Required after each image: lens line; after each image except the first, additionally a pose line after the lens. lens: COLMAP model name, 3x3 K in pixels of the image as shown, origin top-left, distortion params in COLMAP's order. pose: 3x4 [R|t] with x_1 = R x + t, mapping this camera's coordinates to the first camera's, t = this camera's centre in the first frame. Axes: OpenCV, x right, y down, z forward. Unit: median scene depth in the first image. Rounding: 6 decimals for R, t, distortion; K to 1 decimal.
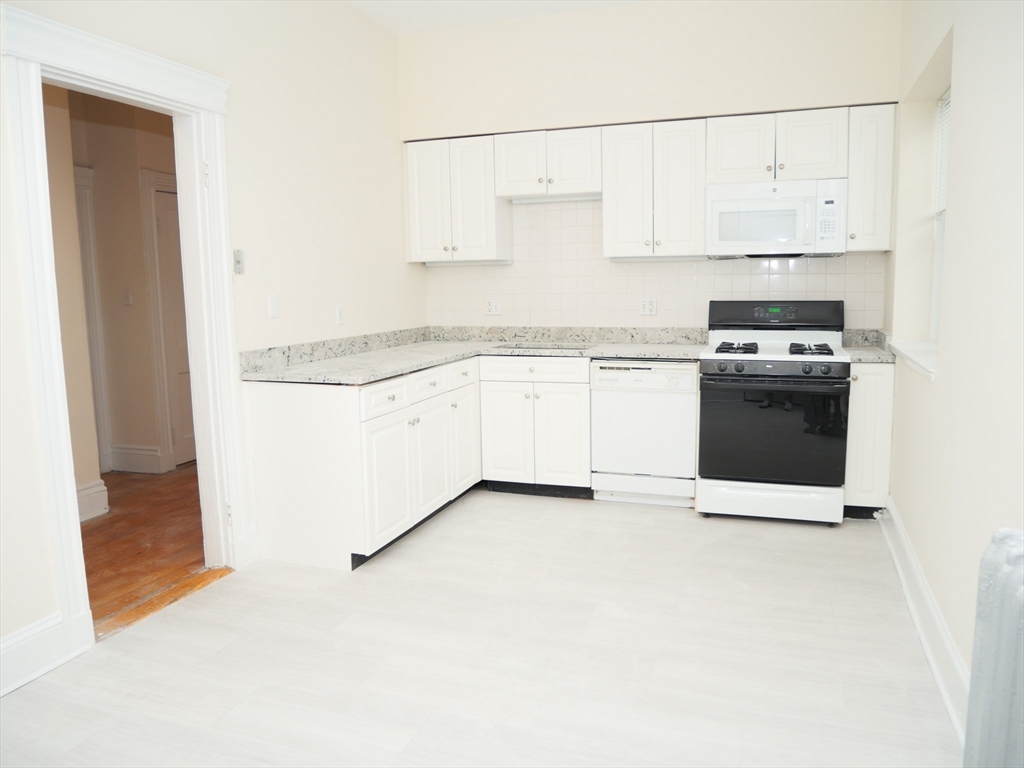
lens RADIAL K [[755.3, 0, 511.2], [0, 755.3, 387.3], [0, 0, 1]] dist [-0.064308, 0.035720]
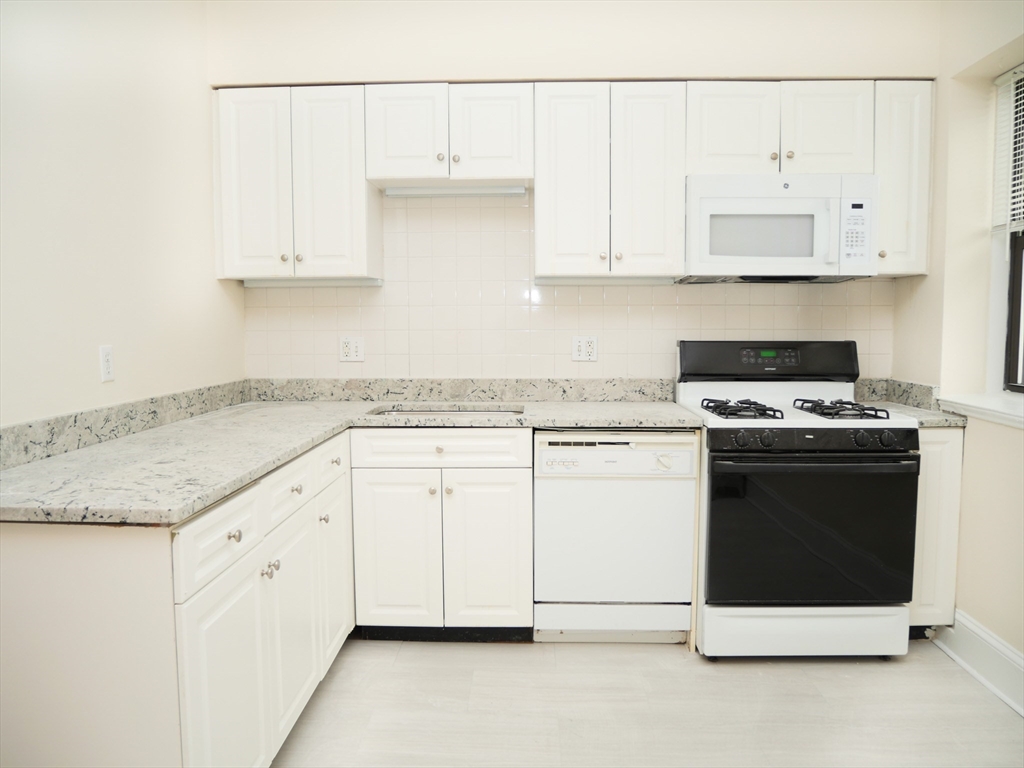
lens RADIAL K [[755.3, 0, 511.2], [0, 755.3, 387.3], [0, 0, 1]] dist [-0.064308, 0.035720]
pose [[0.953584, -0.014069, 0.300798, -0.104294], [0.030203, 0.998339, -0.049052, -0.041863], [-0.299609, 0.055861, 0.952425, 0.377937]]
